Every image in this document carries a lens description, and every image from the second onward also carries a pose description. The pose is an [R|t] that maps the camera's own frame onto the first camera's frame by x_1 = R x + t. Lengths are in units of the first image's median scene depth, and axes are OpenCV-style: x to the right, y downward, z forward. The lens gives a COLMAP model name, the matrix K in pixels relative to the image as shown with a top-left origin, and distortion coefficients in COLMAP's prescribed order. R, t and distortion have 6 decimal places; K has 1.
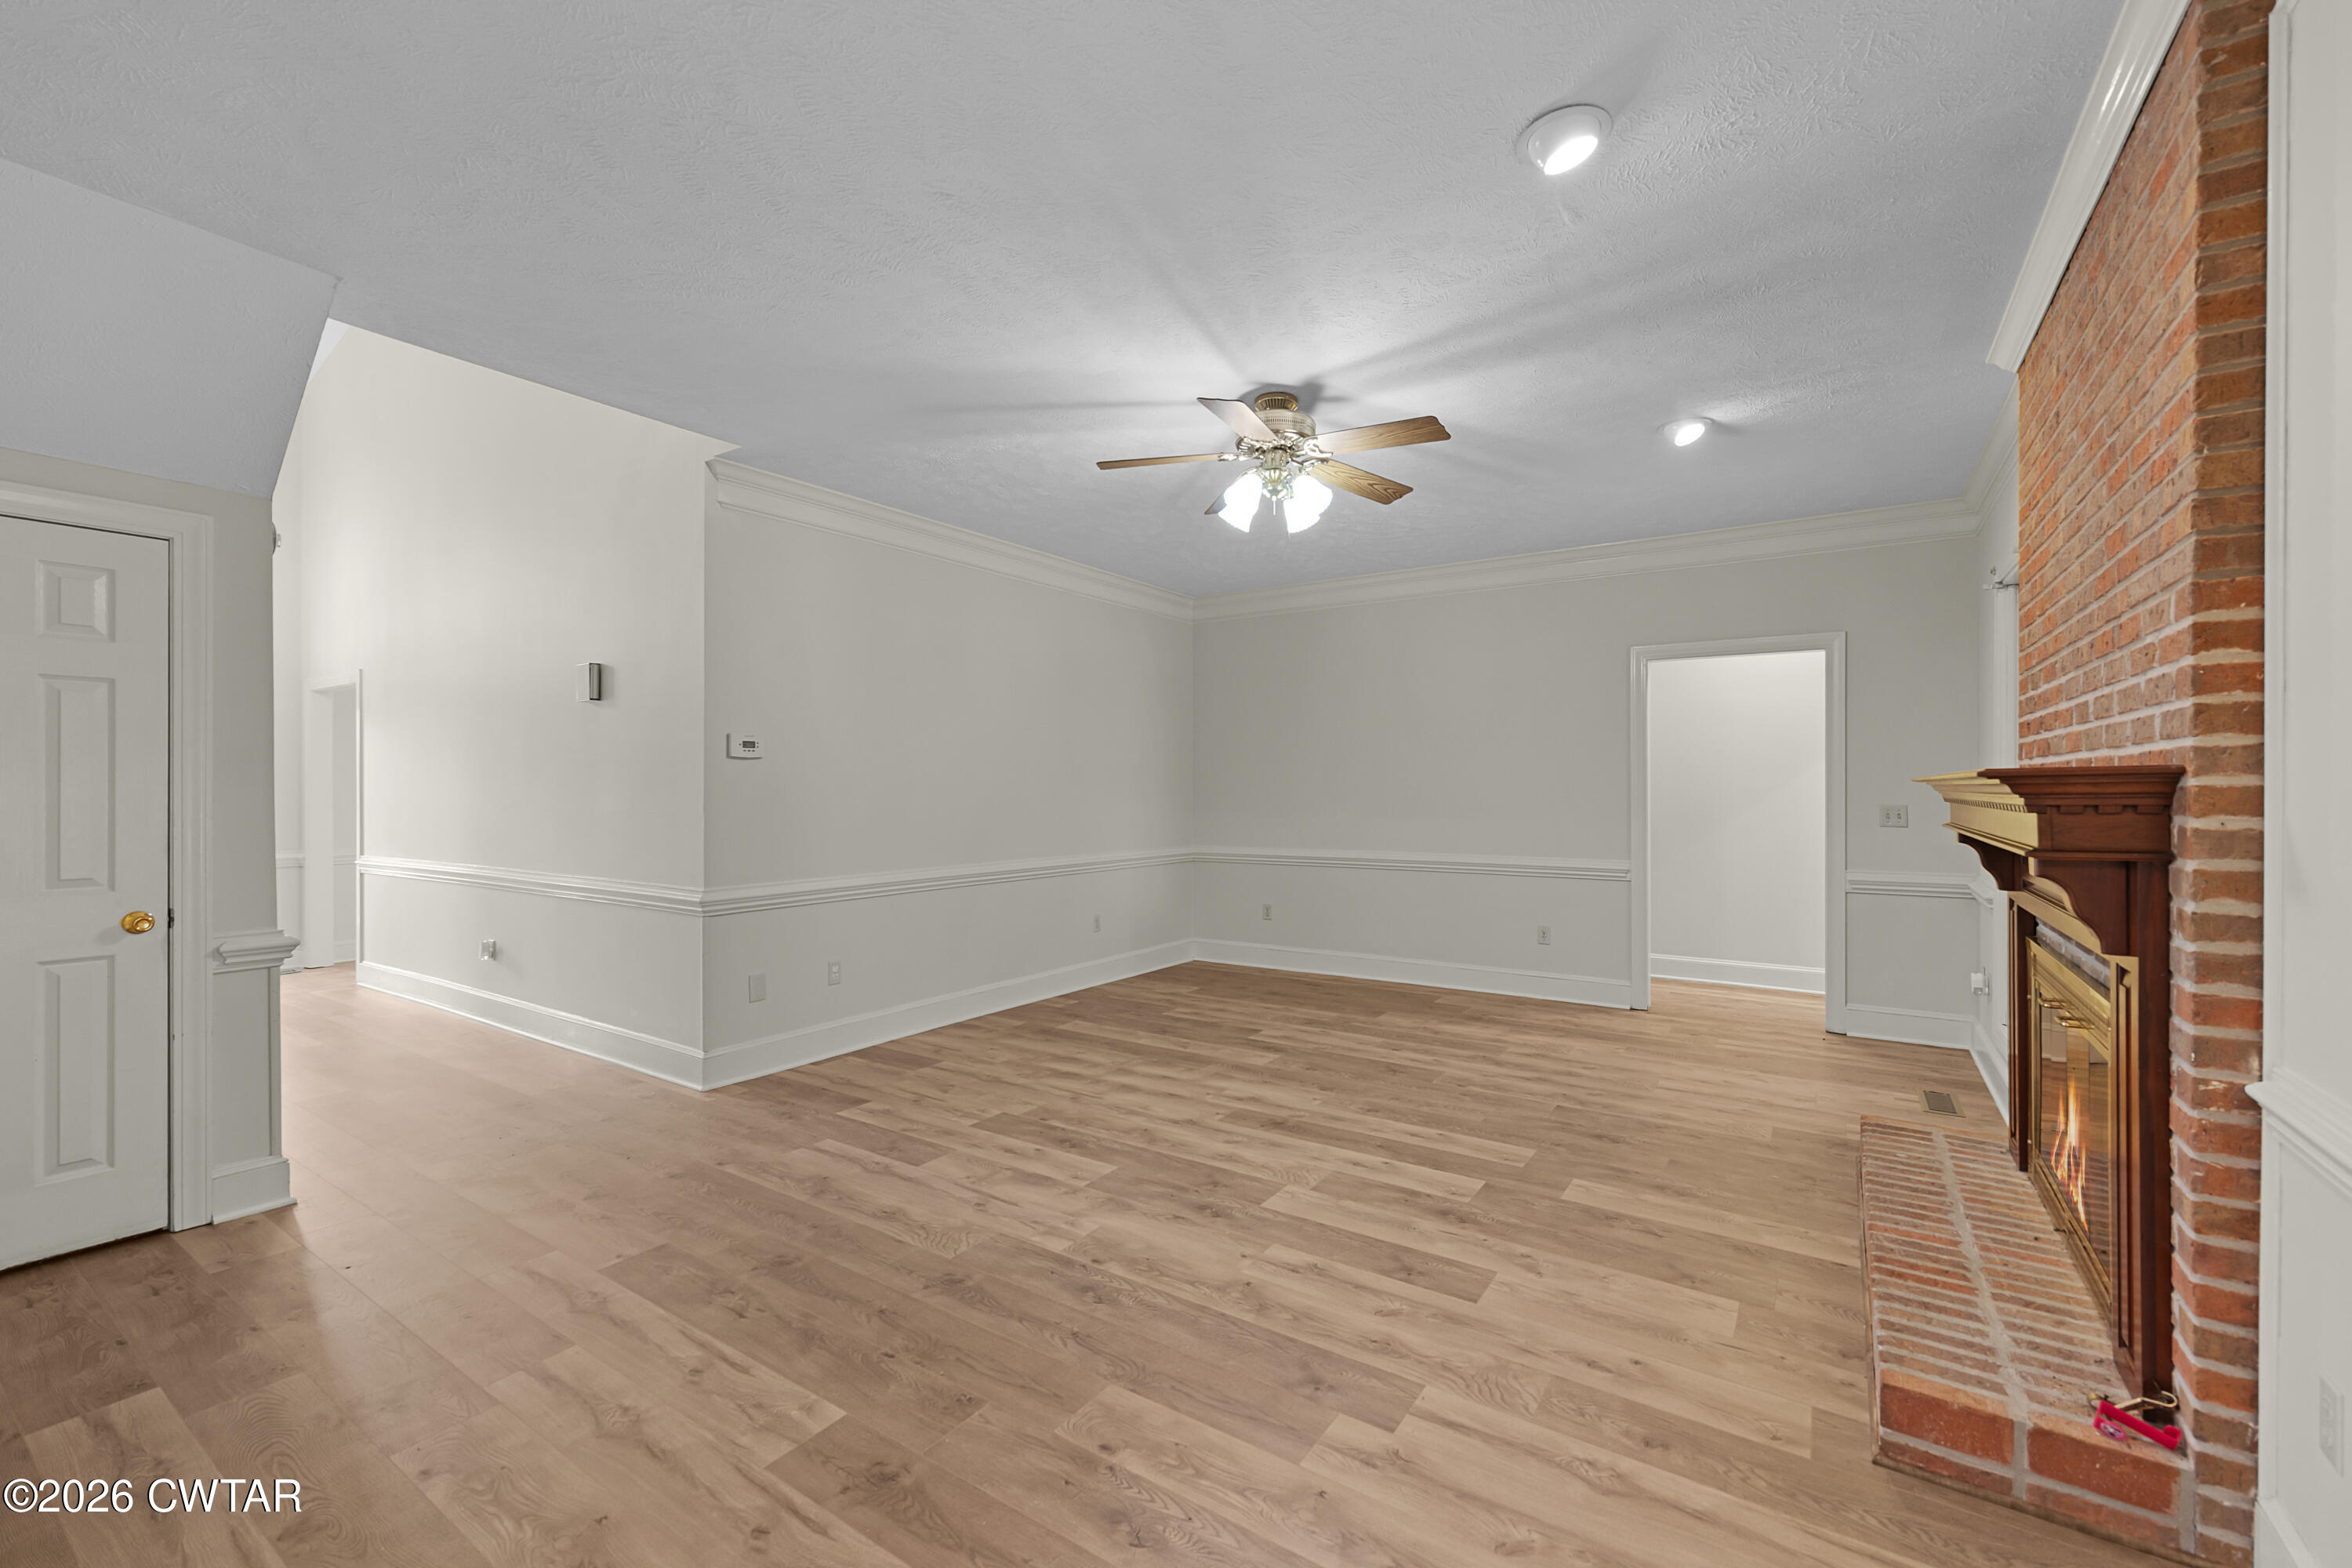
lens RADIAL K [[951.1, 0, 1192.3], [0, 951.1, 789.4], [0, 0, 1]] dist [-0.000132, 0.000889]
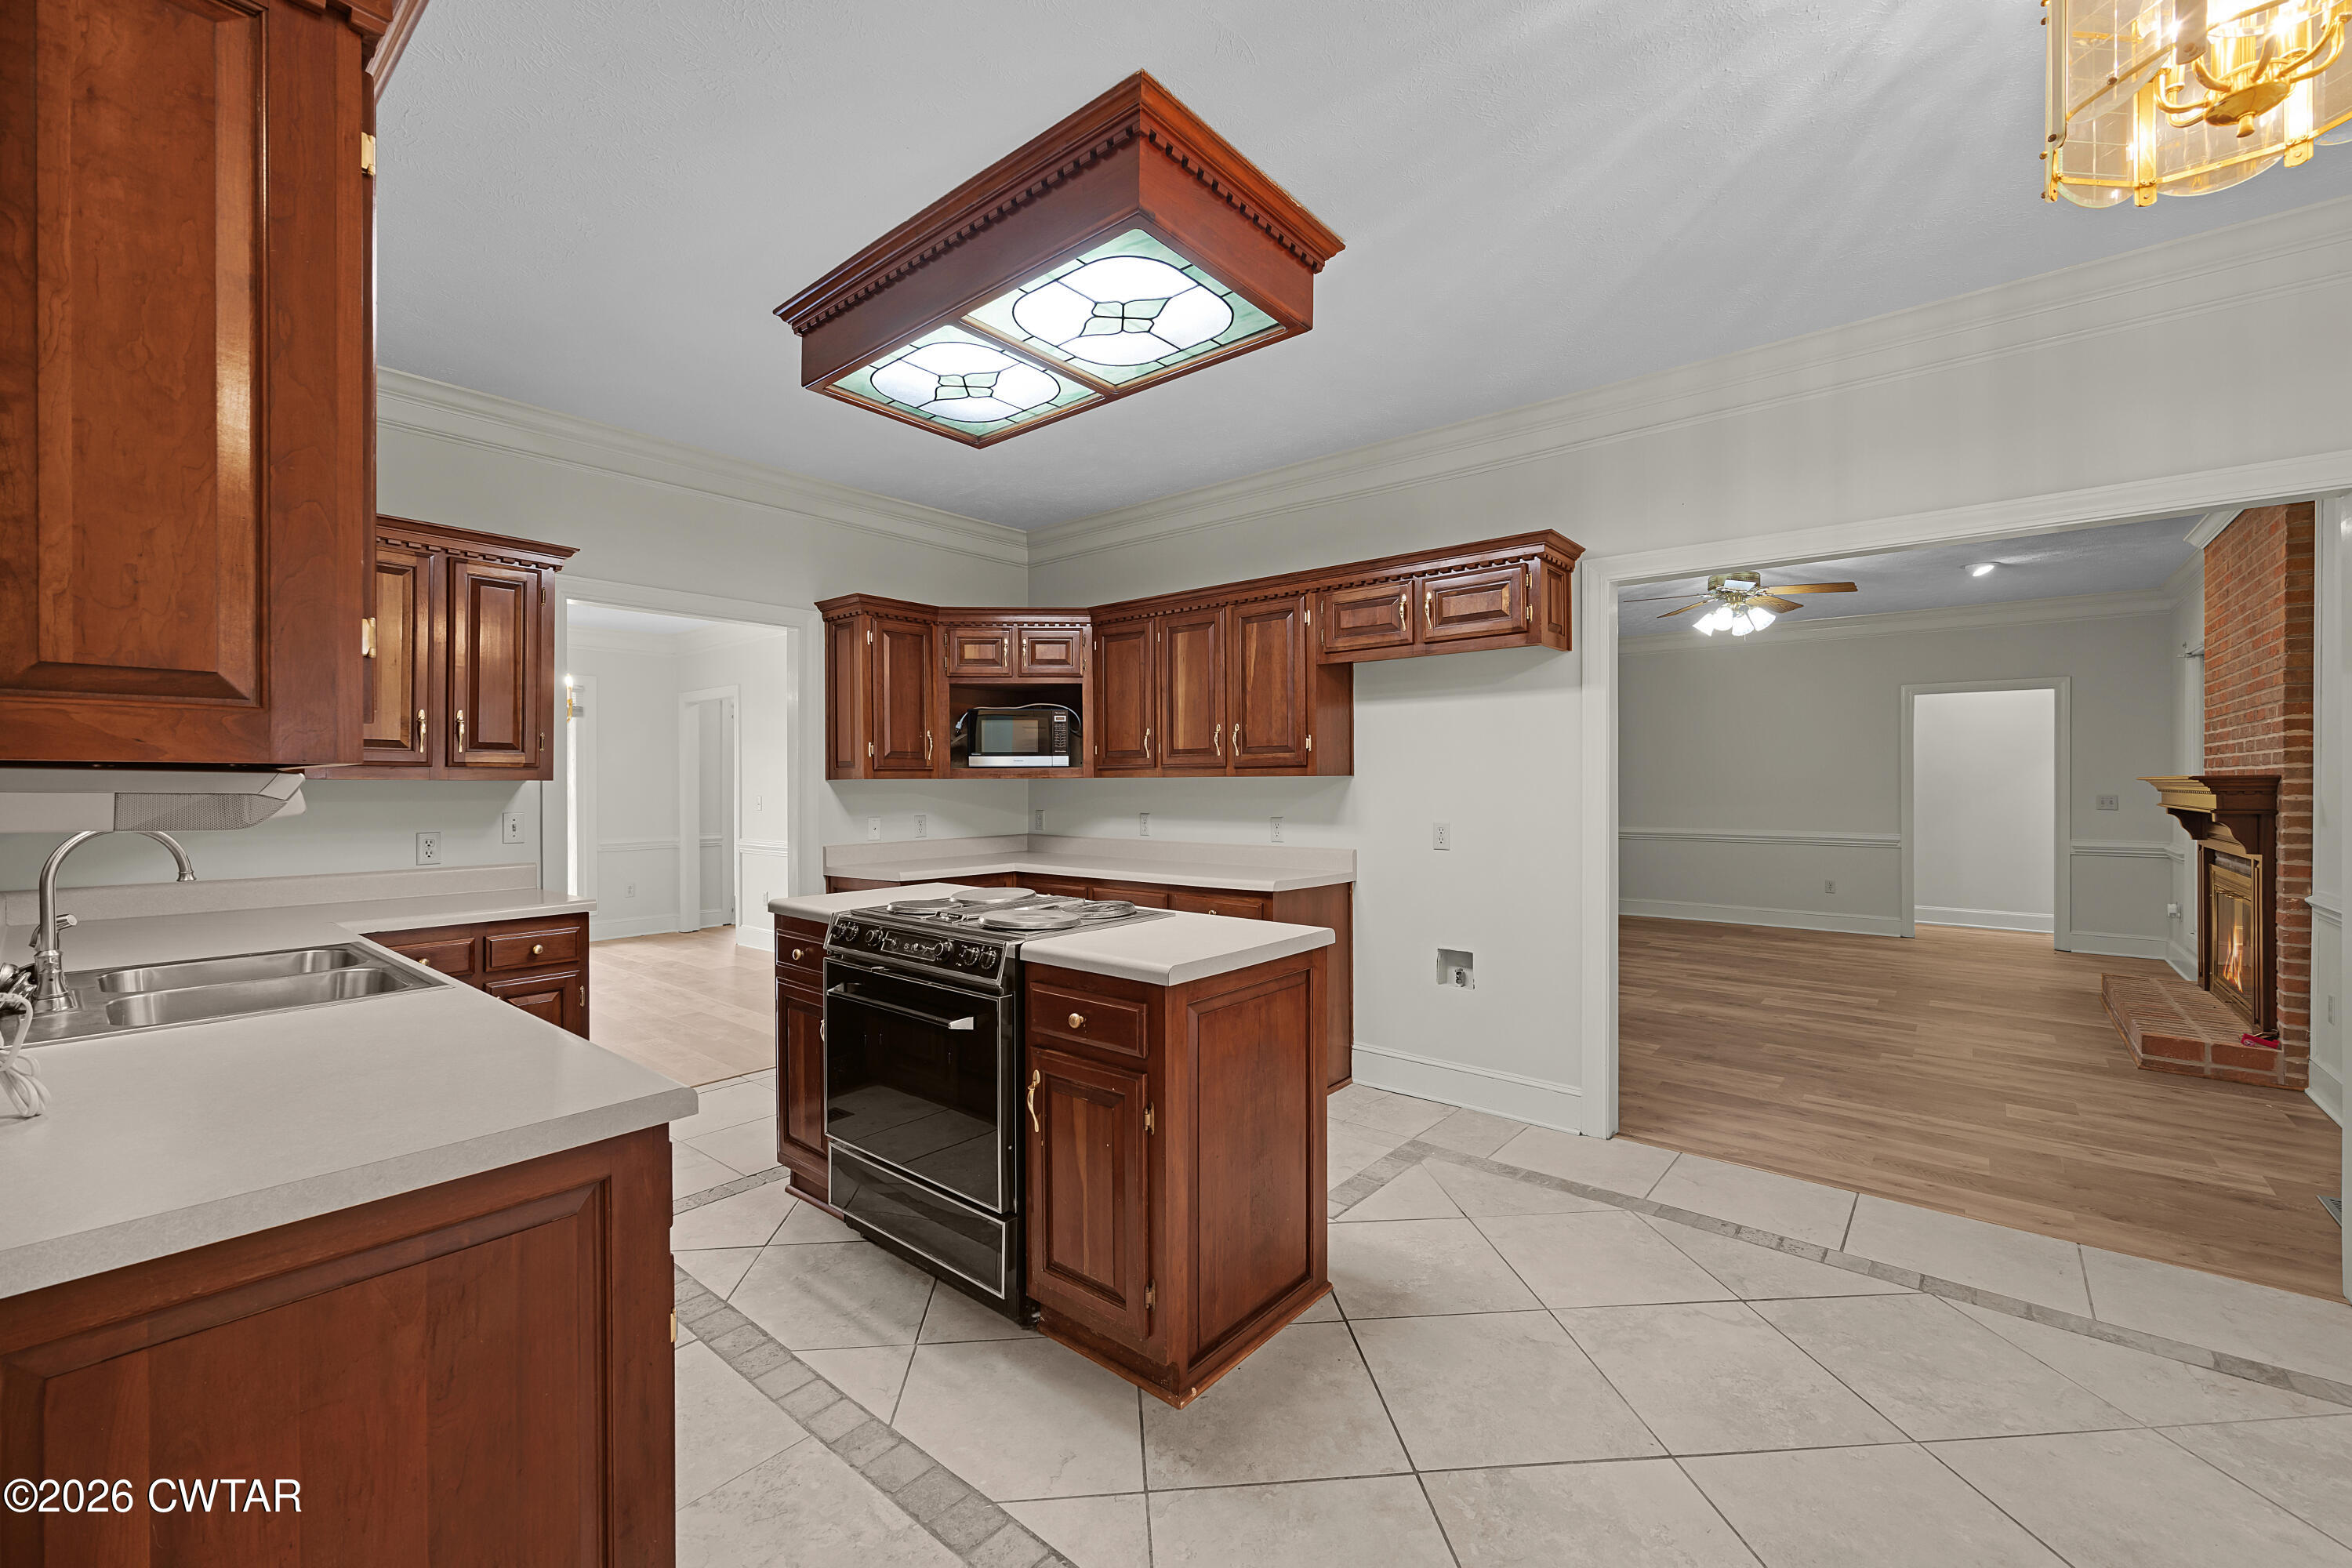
lens RADIAL K [[951.1, 0, 1177.4], [0, 951.1, 783.7], [0, 0, 1]] dist [-0.000132, 0.000889]
pose [[0.994733, 0.000882, -0.102499, -0.863940], [-0.000894, 1.000000, -0.000073, 0.000400], [0.102499, 0.000164, 0.994733, -0.973312]]
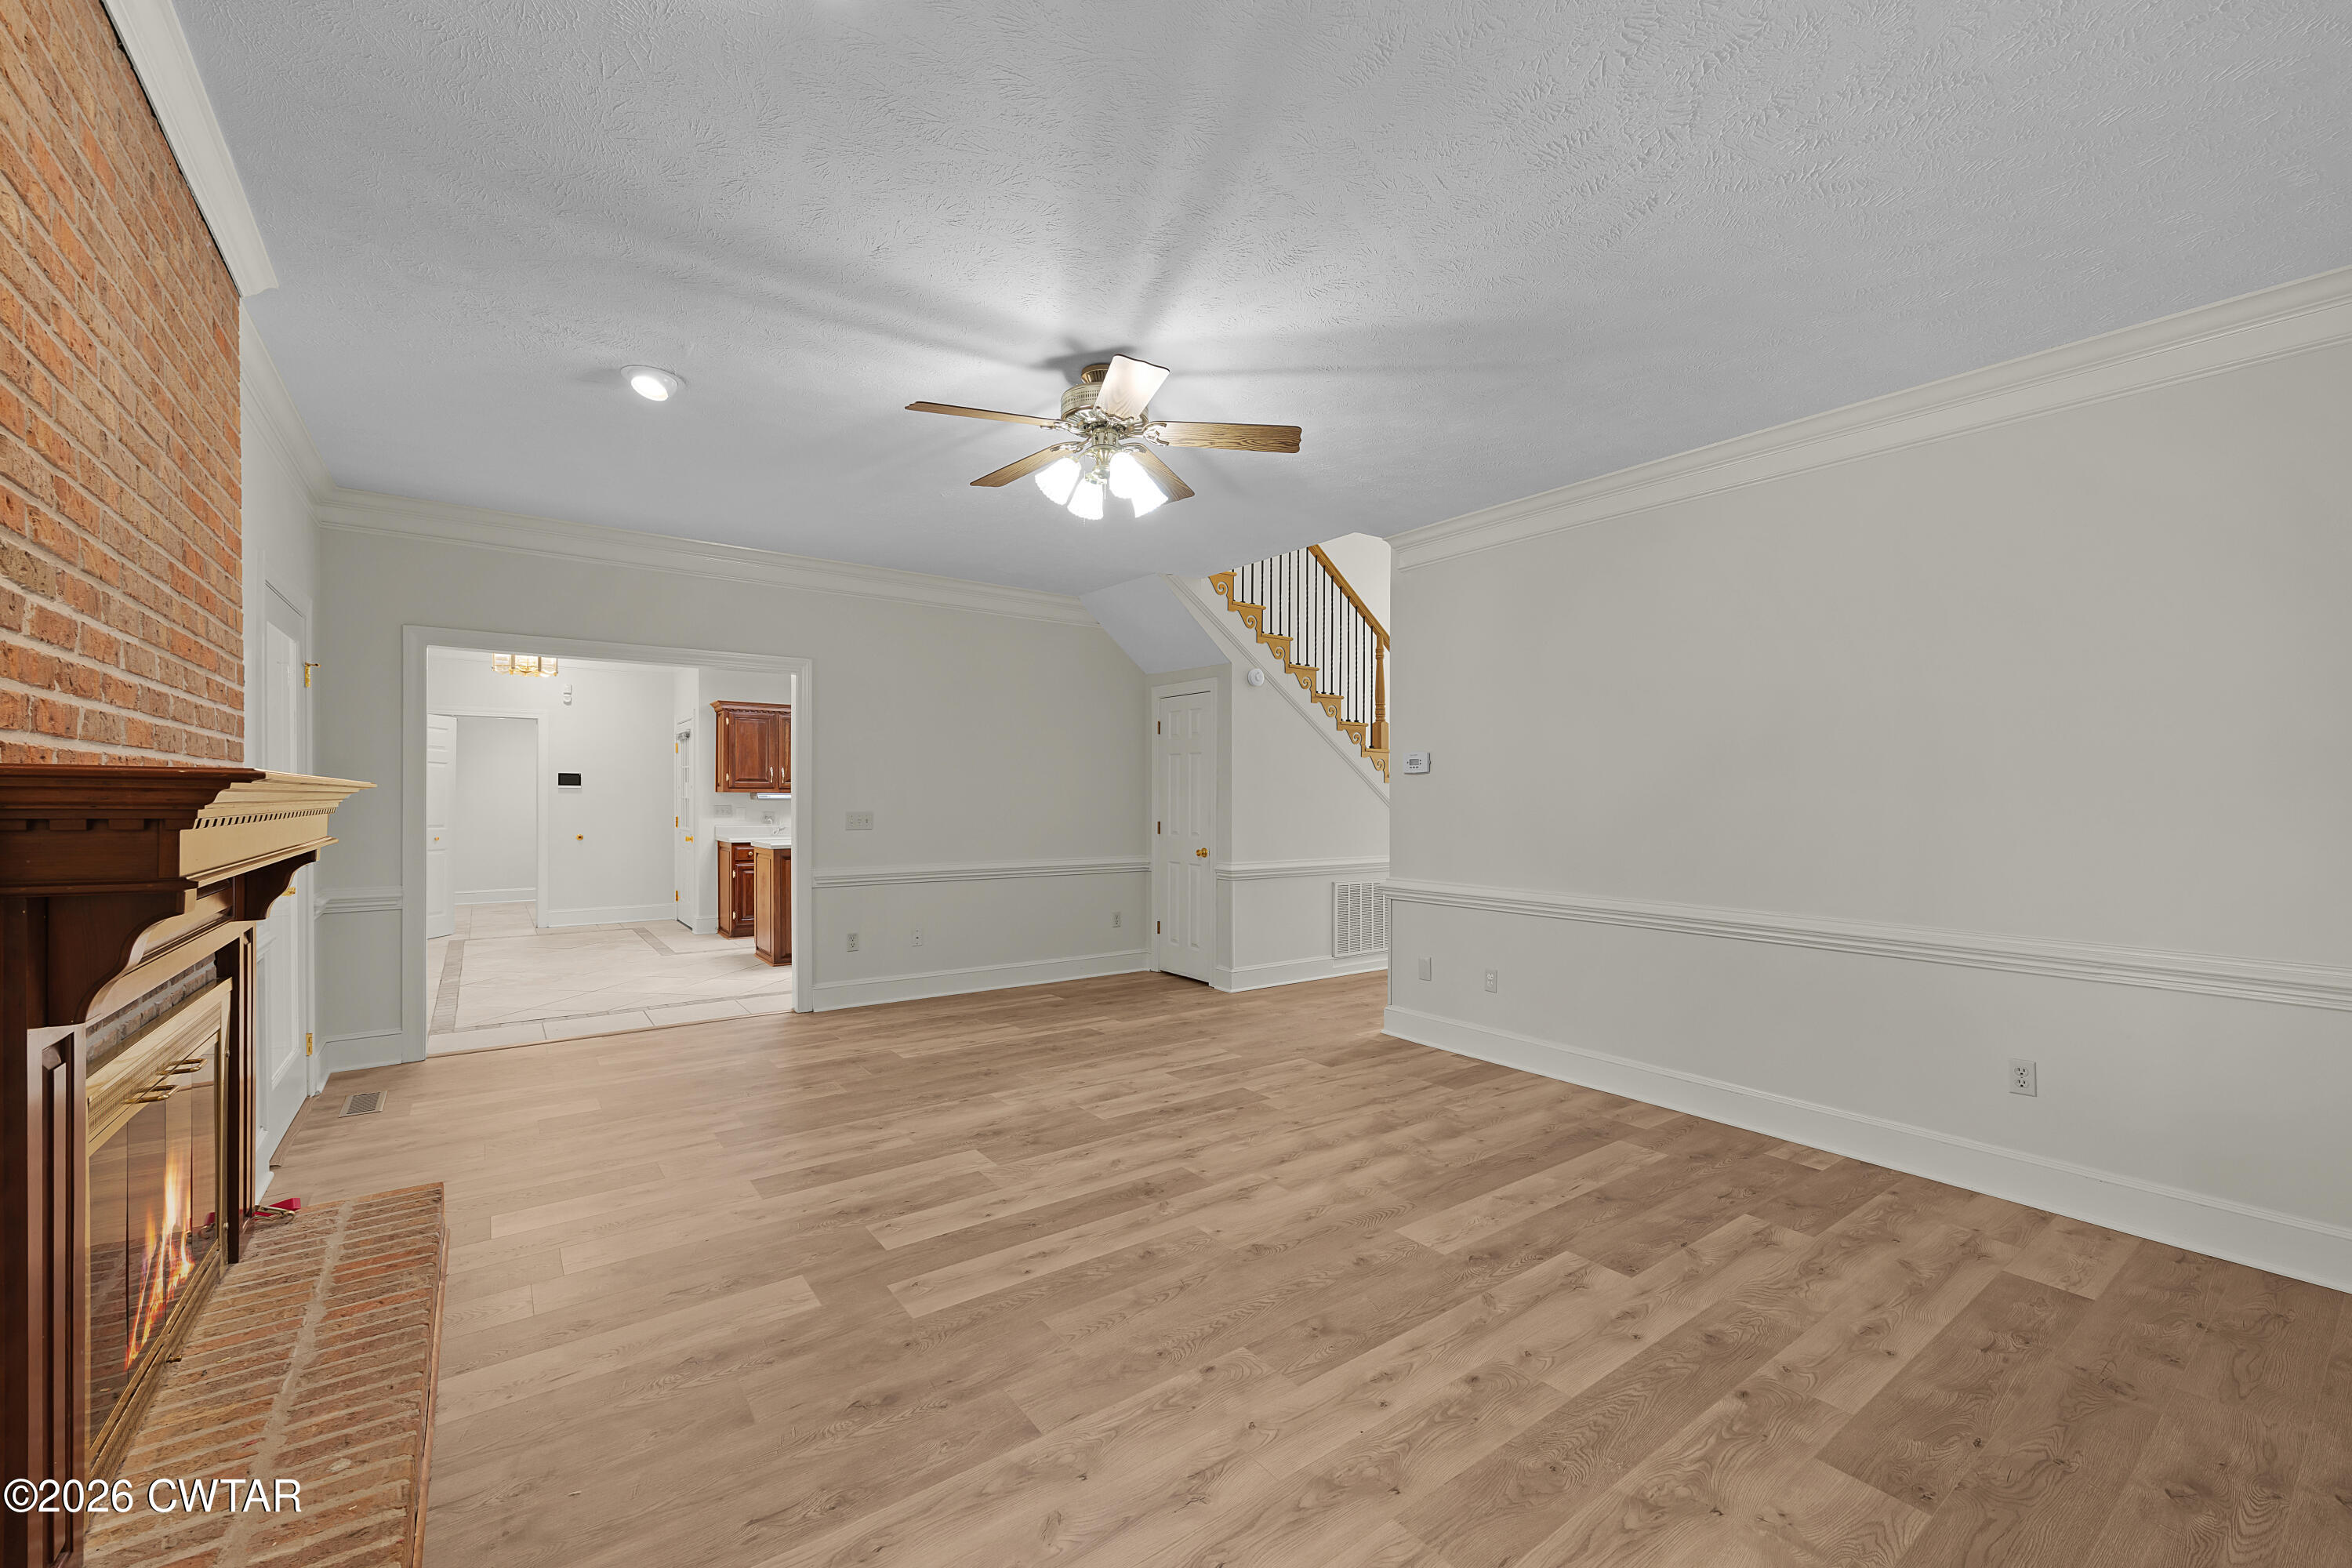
lens RADIAL K [[951.1, 0, 1180.0], [0, 951.1, 797.8], [0, 0, 1]] dist [-0.000132, 0.000889]
pose [[-0.337452, 0.001819, -0.941341, 1.077183], [-0.004840, 0.999982, 0.003668, -0.004745], [0.941330, 0.005793, -0.337437, 1.606498]]
